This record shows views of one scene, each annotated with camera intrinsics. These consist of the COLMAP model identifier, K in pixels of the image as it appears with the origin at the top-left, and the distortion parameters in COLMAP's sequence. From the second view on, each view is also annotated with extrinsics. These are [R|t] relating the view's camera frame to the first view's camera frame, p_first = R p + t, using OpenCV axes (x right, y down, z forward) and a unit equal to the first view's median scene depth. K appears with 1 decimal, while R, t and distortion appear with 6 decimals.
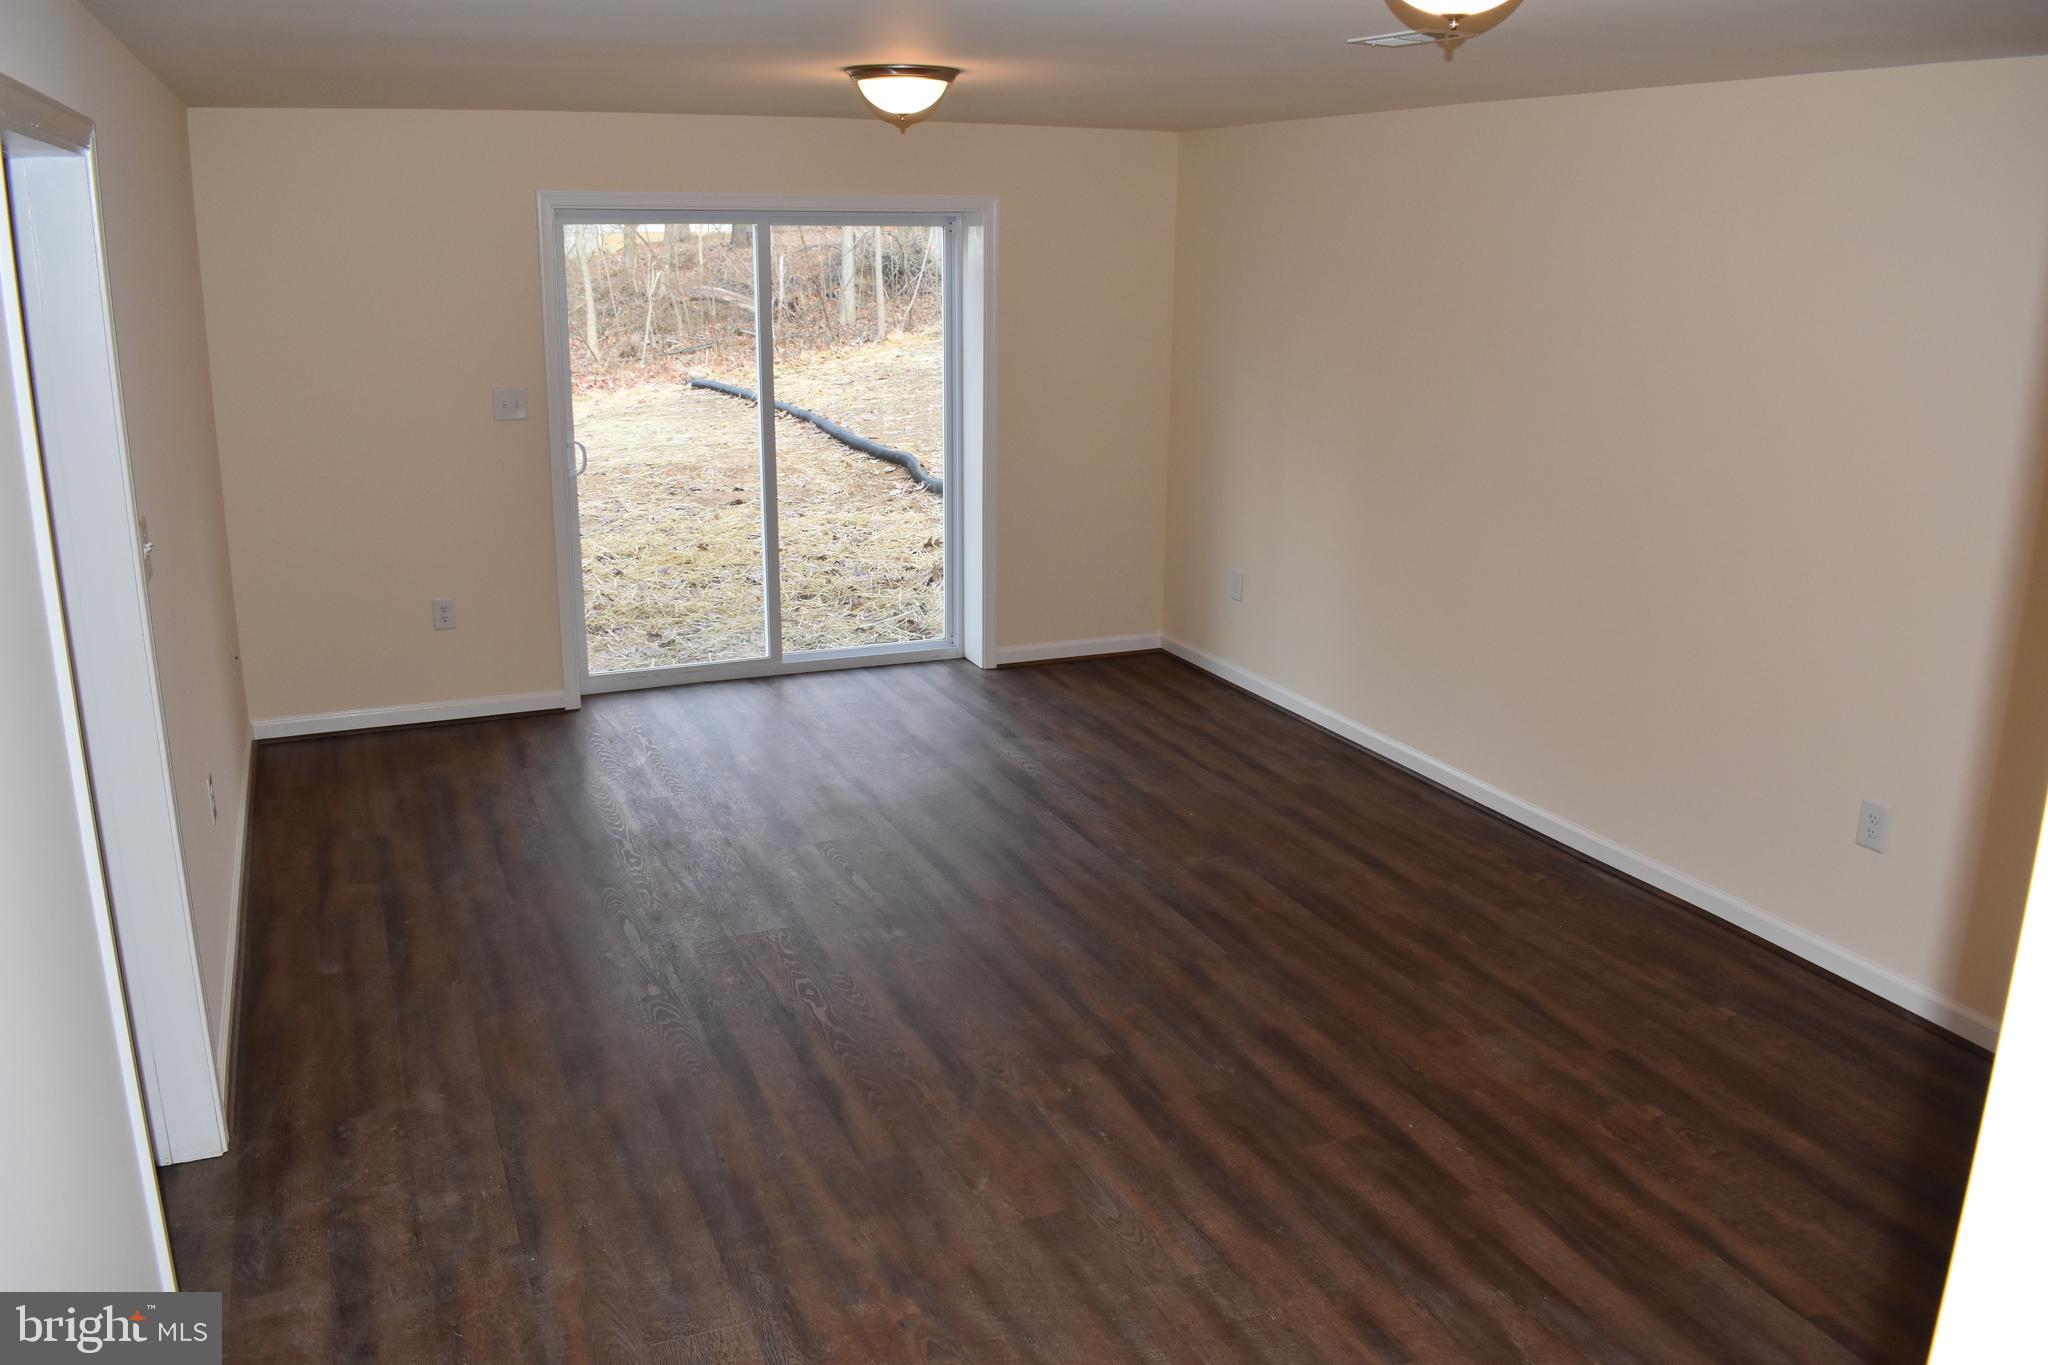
lens RADIAL K [[1594.9, 0, 1024.0], [0, 1594.9, 682.5], [0, 0, 1]] dist [-0.079198, 0.008021]
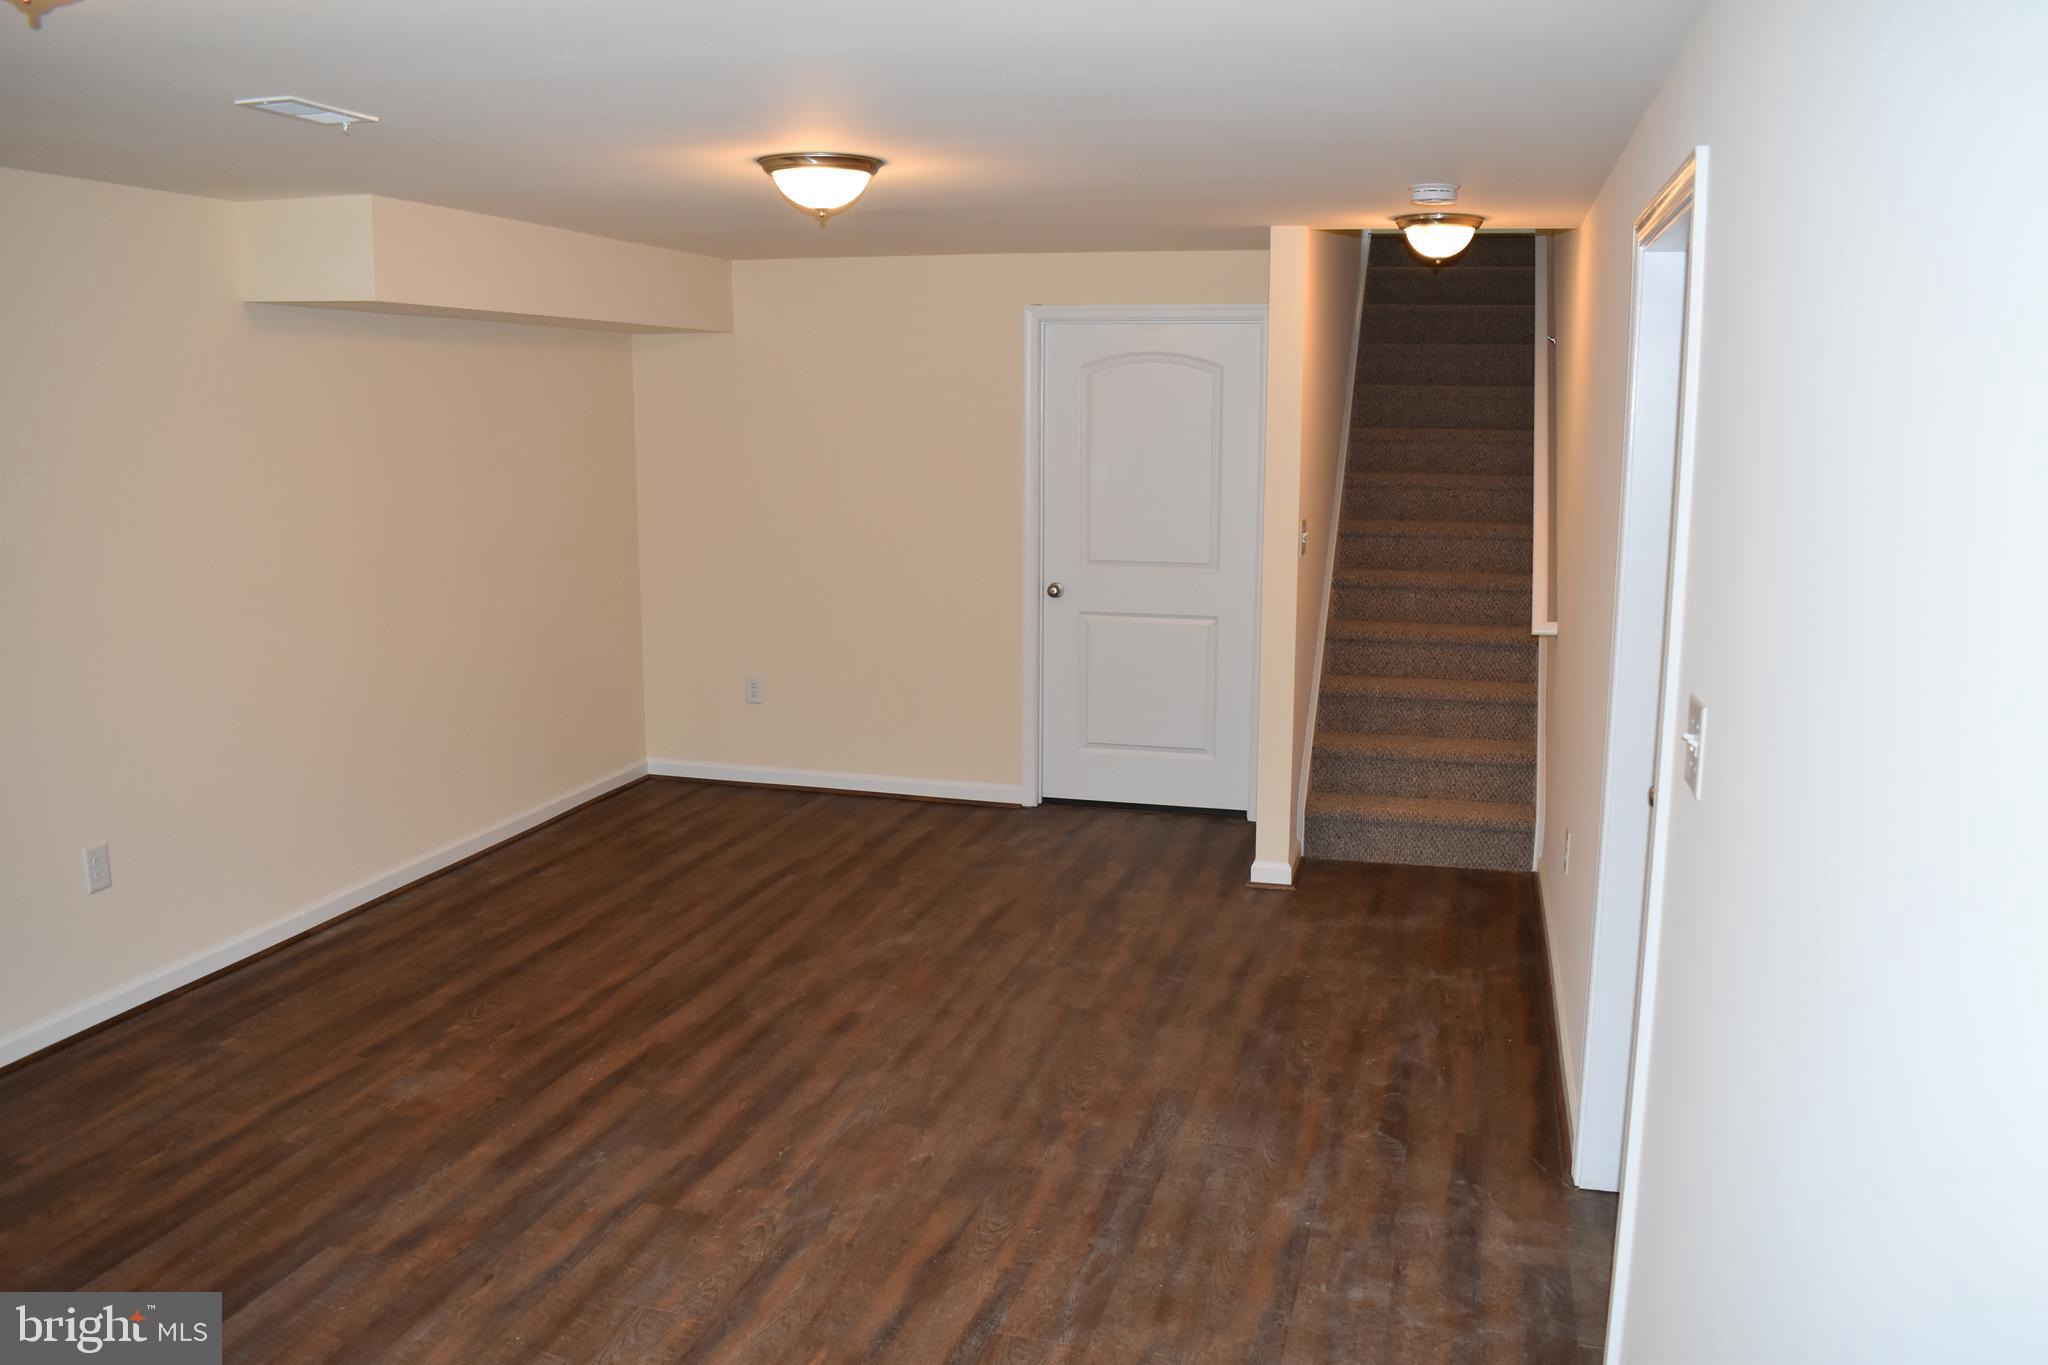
lens RADIAL K [[1594.9, 0, 1024.0], [0, 1594.9, 682.5], [0, 0, 1]] dist [-0.079198, 0.008021]
pose [[-0.771180, -0.120465, 0.625115, -0.756256], [0.165048, 0.910526, 0.379080, -0.408229], [-0.614850, 0.395513, -0.682297, 1.612912]]
